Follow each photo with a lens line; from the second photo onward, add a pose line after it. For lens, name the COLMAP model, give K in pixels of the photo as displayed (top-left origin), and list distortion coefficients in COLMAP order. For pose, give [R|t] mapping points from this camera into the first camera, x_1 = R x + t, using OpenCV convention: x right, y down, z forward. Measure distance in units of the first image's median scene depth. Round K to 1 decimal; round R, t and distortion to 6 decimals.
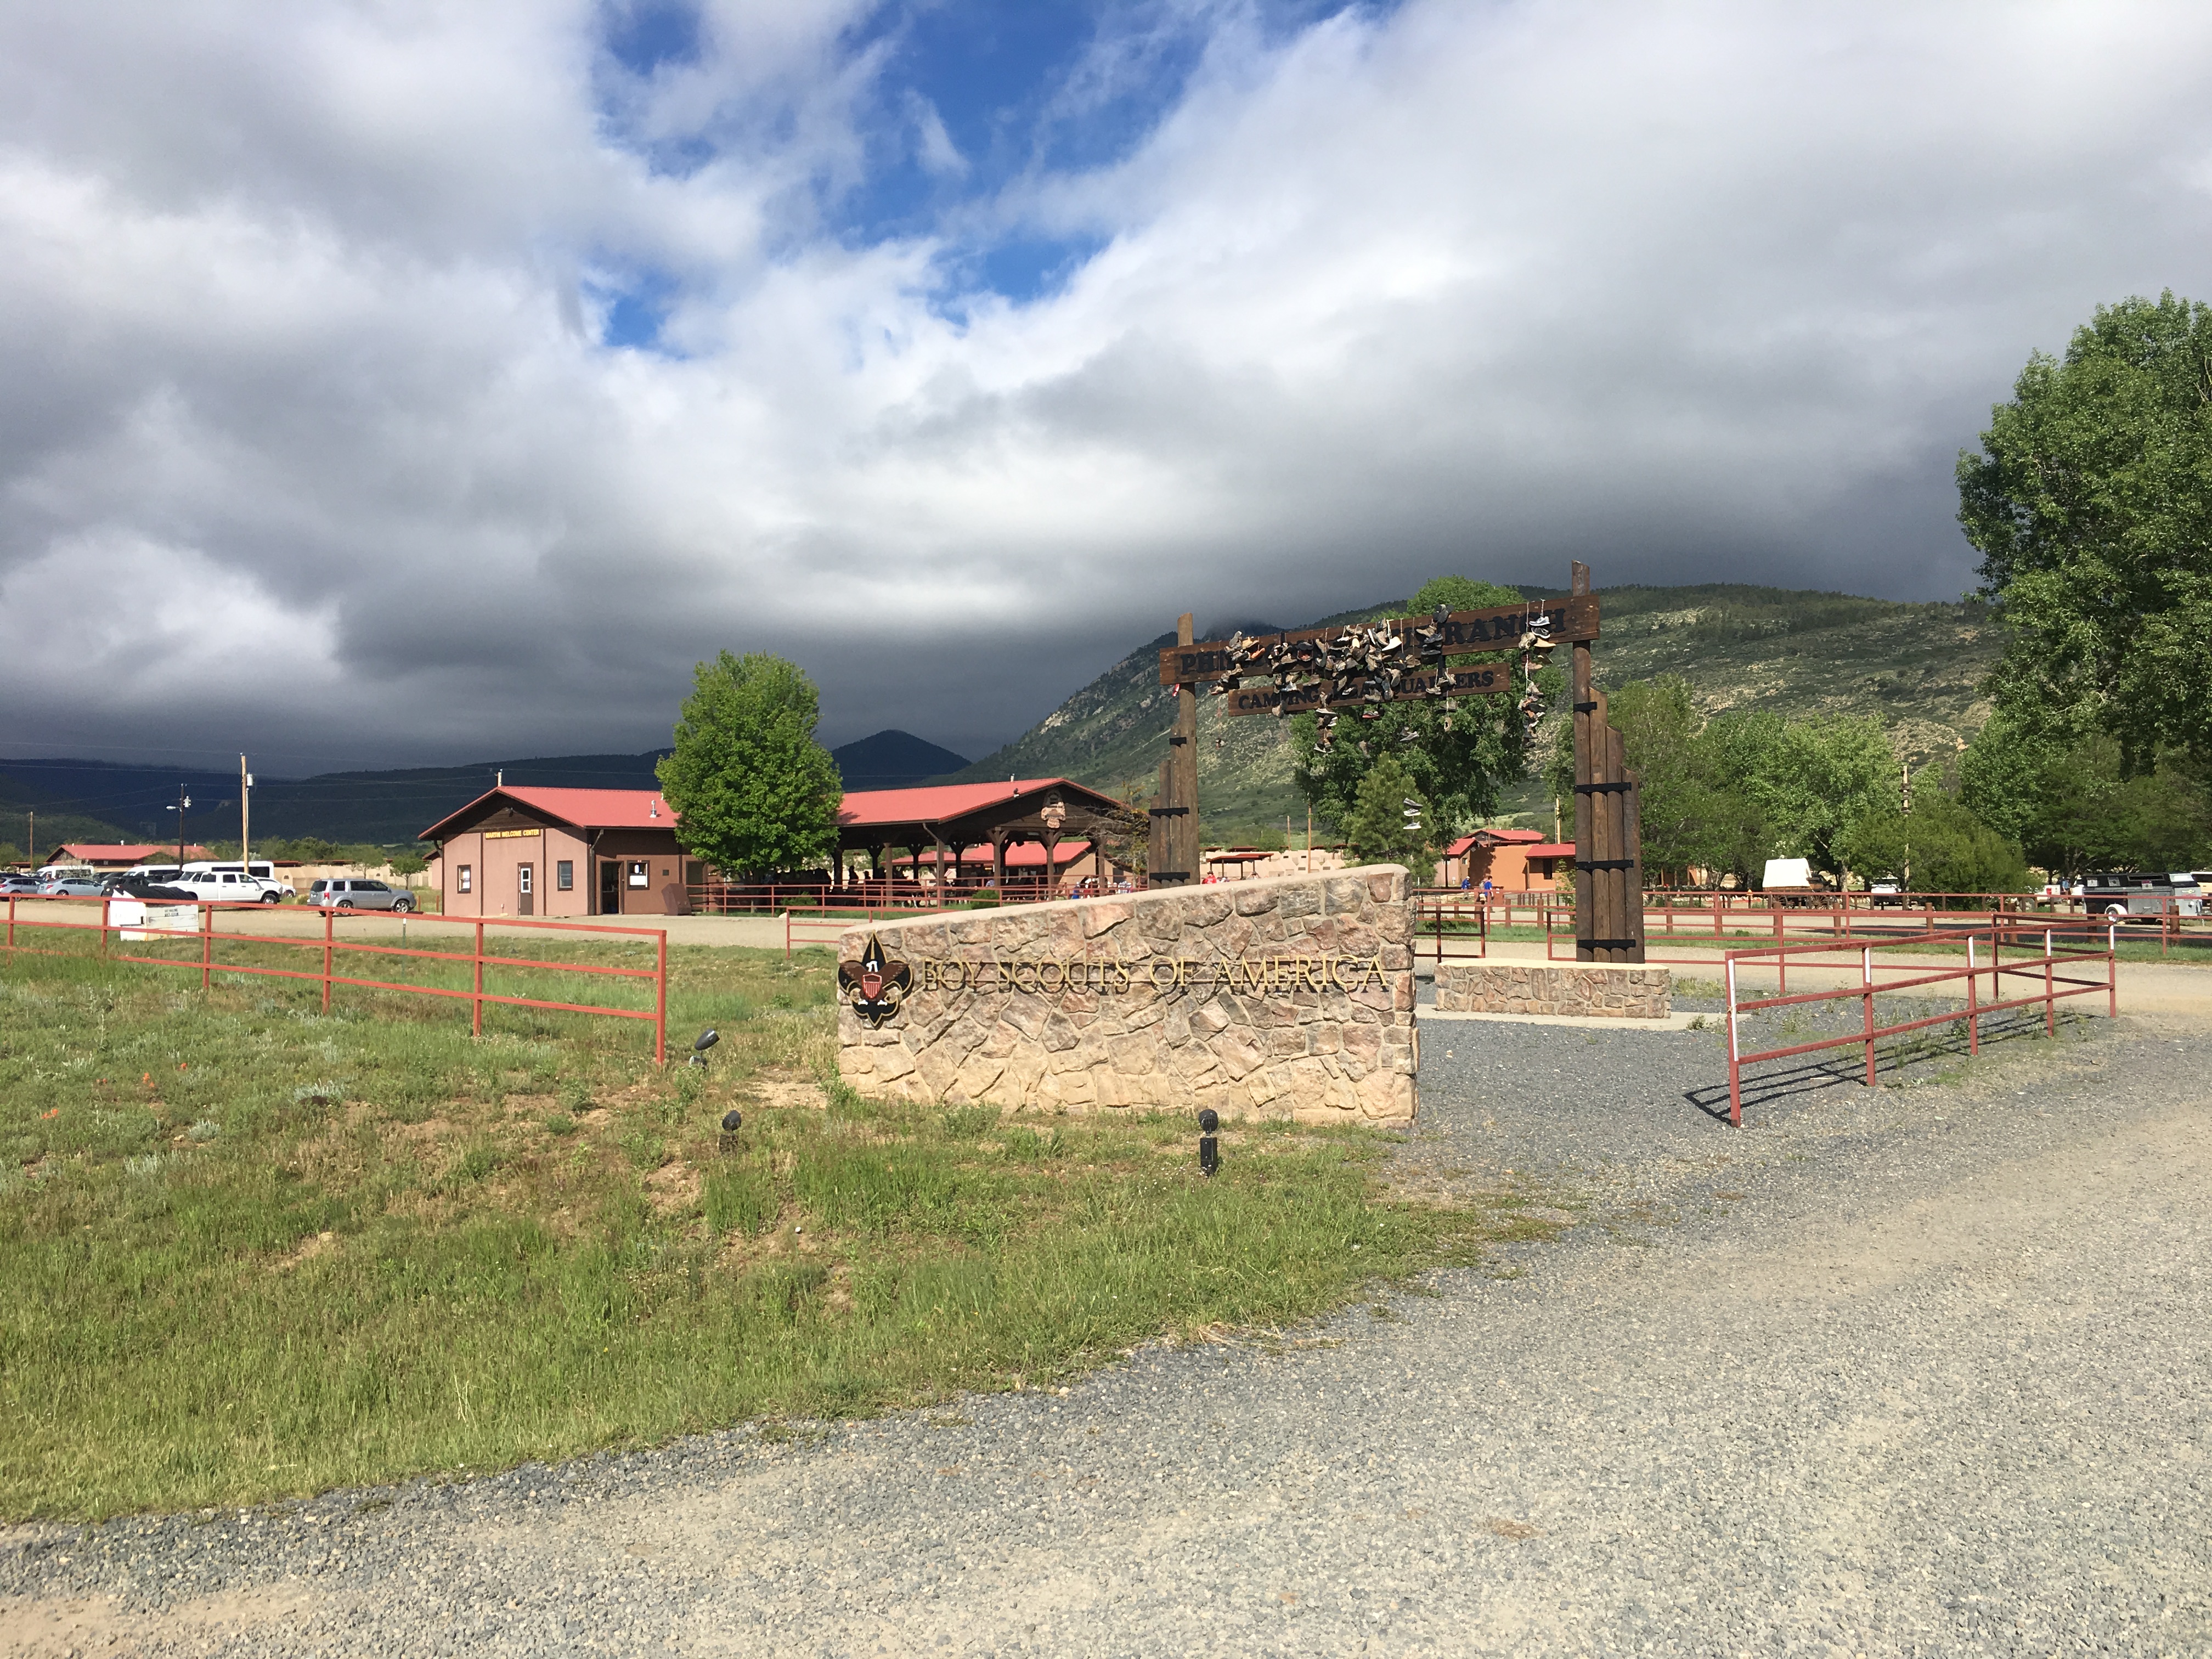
lens RADIAL K [[1877.6, 0, 1102.4], [0, 1877.6, 849.3], [0, 0, 1]] dist [0.081140, -0.114231]
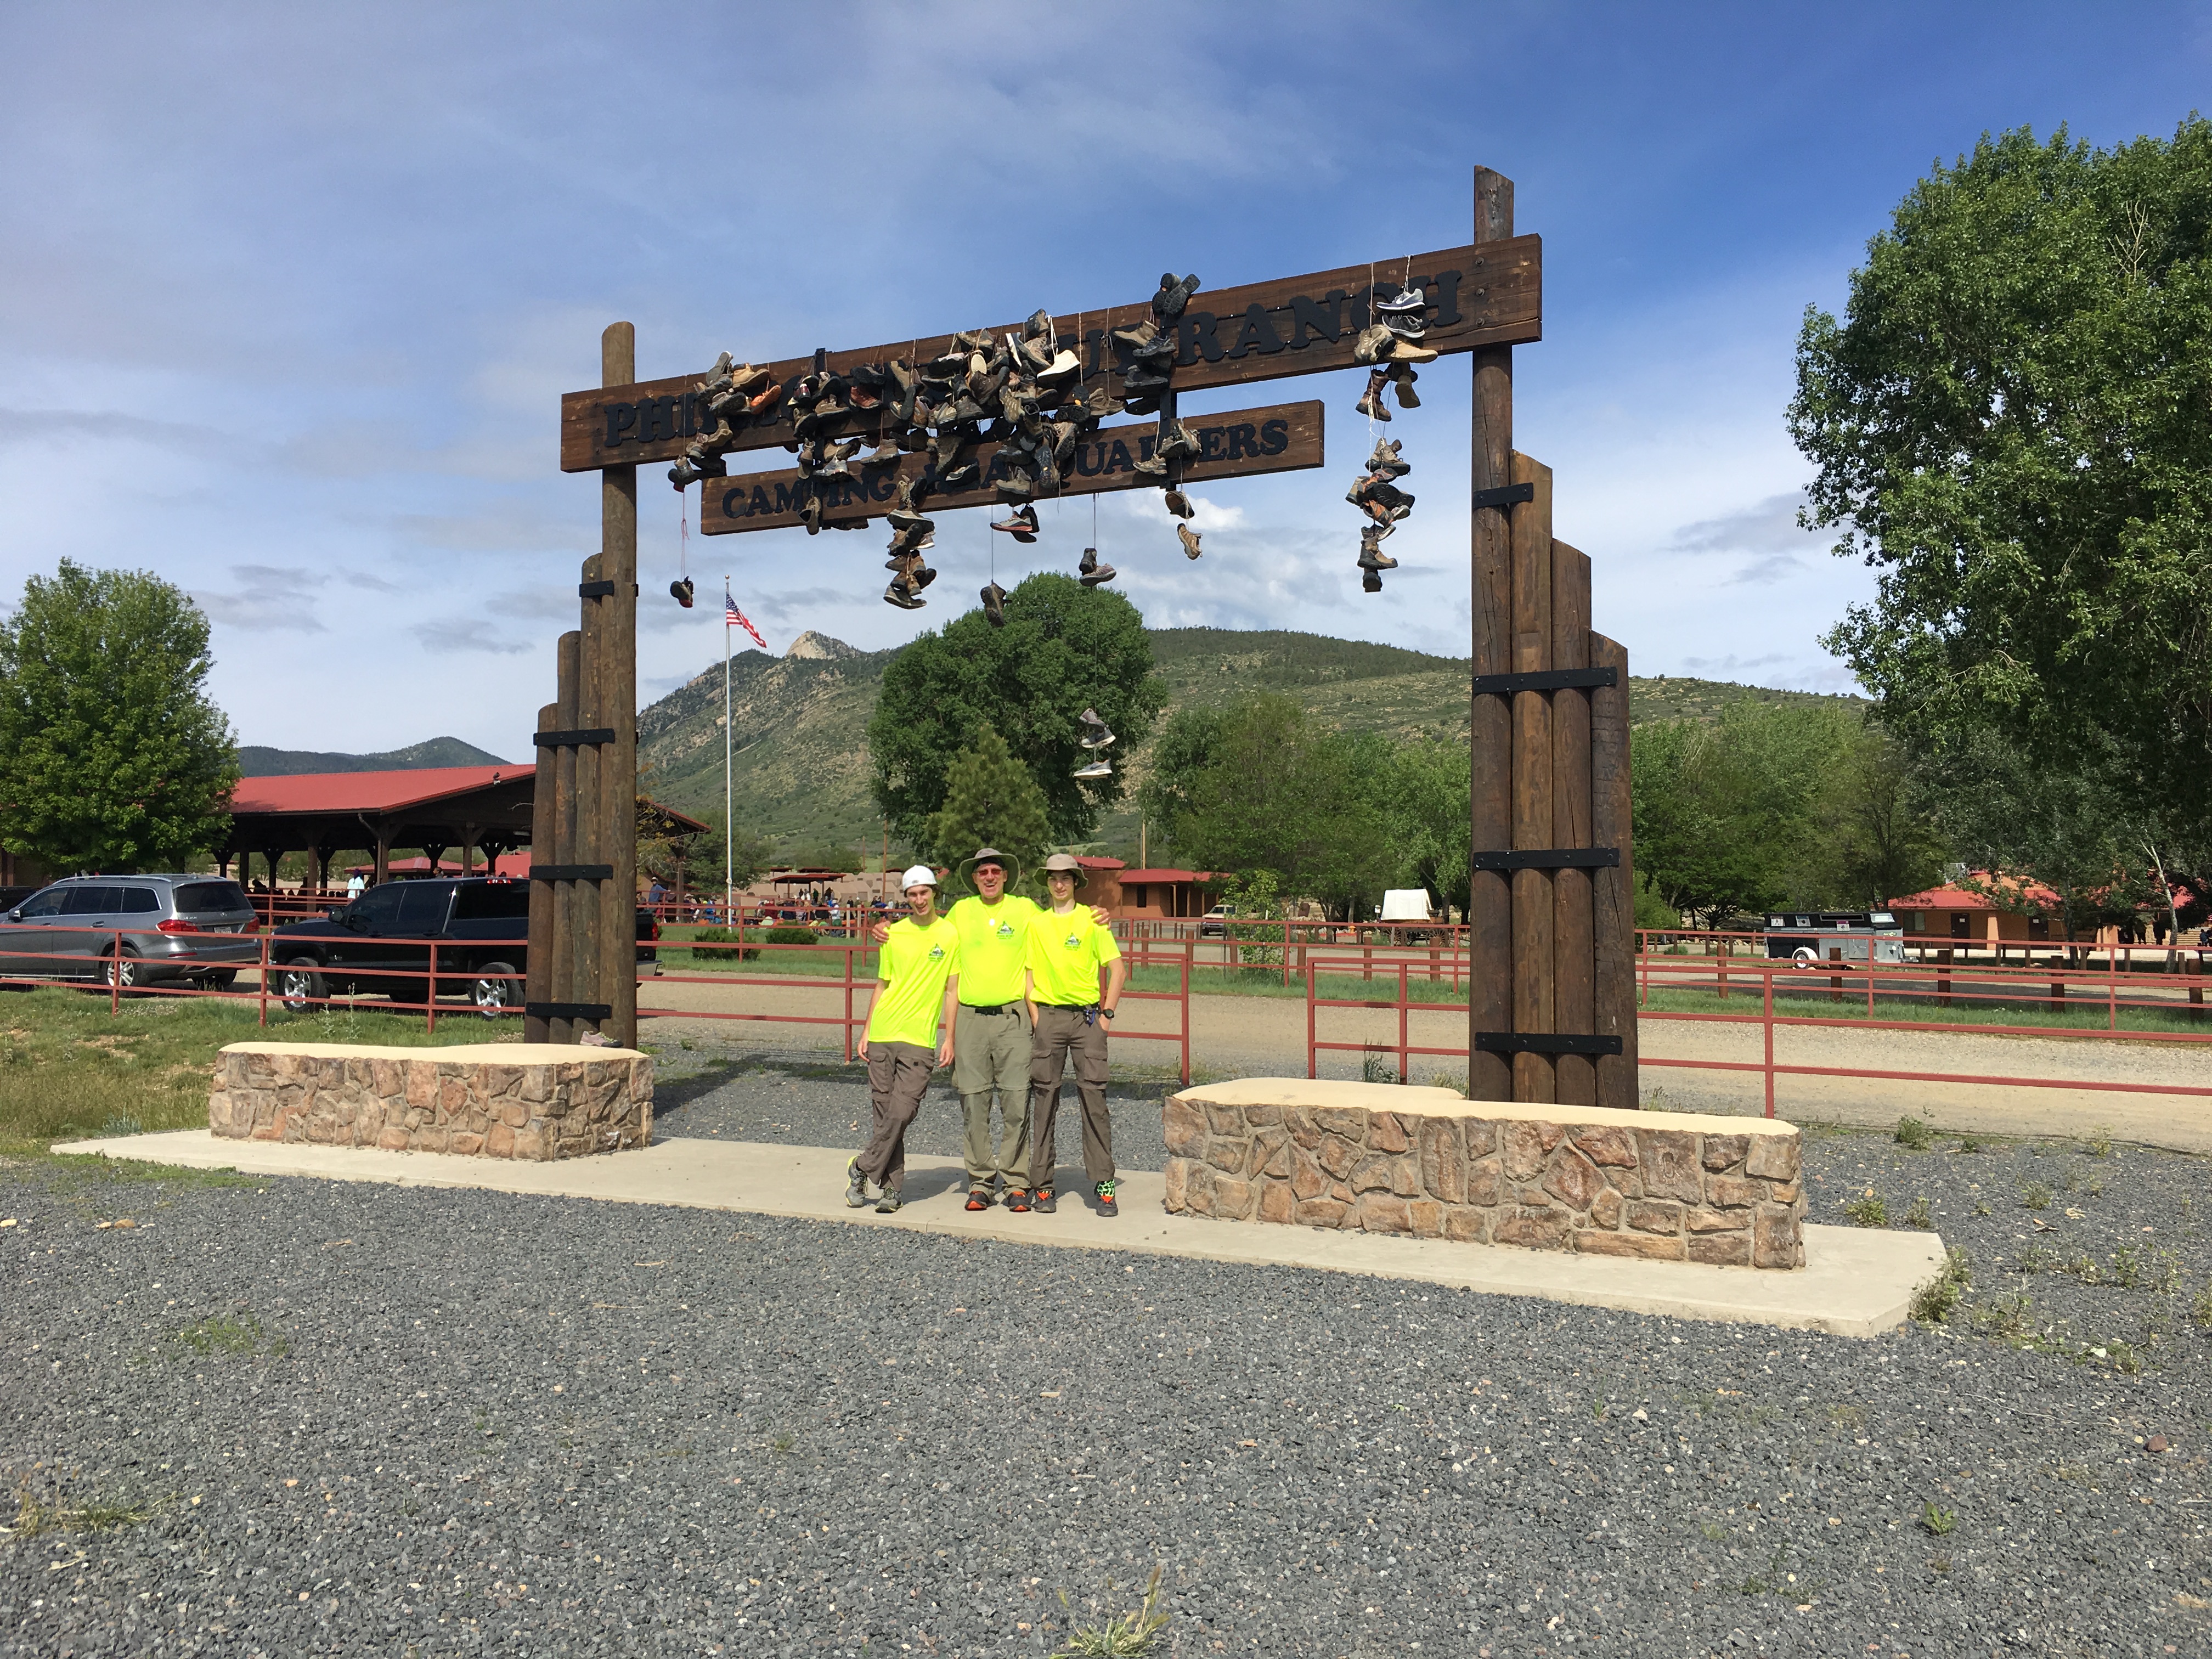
lens RADIAL K [[1877.6, 0, 1110.6], [0, 1877.6, 831.1], [0, 0, 1]] dist [0.081140, -0.114231]
pose [[0.973711, 0.029574, 0.225860, 0.065143], [-0.024390, 0.999372, -0.025707, 0.013673], [-0.226478, 0.019523, 0.973821, 0.542846]]
